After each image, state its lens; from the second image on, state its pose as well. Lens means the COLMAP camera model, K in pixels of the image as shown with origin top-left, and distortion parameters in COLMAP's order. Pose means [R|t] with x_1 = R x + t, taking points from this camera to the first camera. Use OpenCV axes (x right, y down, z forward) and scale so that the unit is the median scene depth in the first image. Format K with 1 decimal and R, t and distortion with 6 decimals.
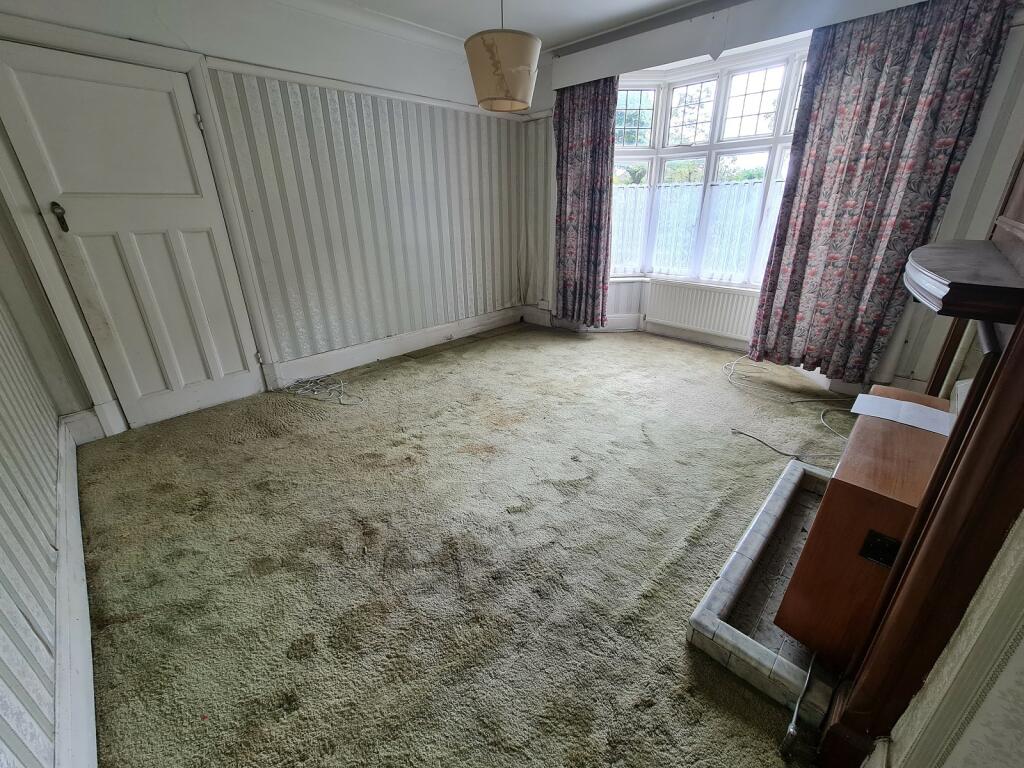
lens RADIAL K [[417.7, 0, 512.0], [0, 417.7, 383.9], [0, 0, 1]] dist [0.002480, 0.000301]
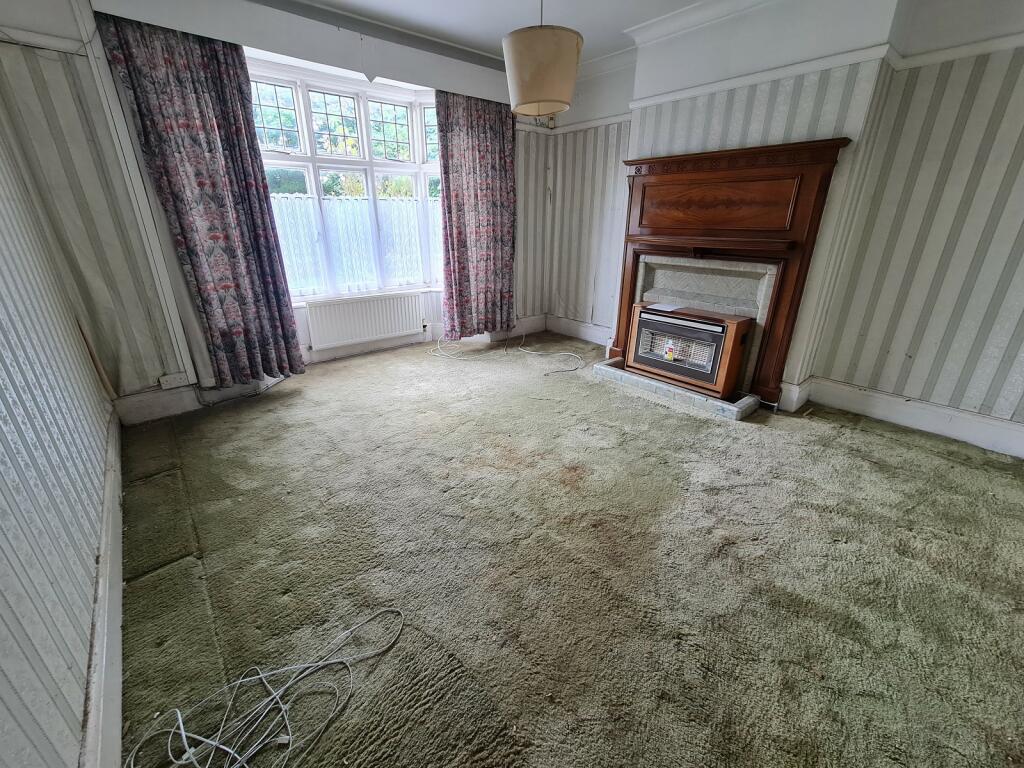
lens RADIAL K [[417.7, 0, 510.0], [0, 417.7, 383.4], [0, 0, 1]] dist [0.002480, 0.000301]
pose [[0.096815, -0.352907, 0.930636, -0.507374], [0.391000, 0.873342, 0.290504, -0.198494], [-0.915285, 0.335753, 0.222539, 0.492490]]
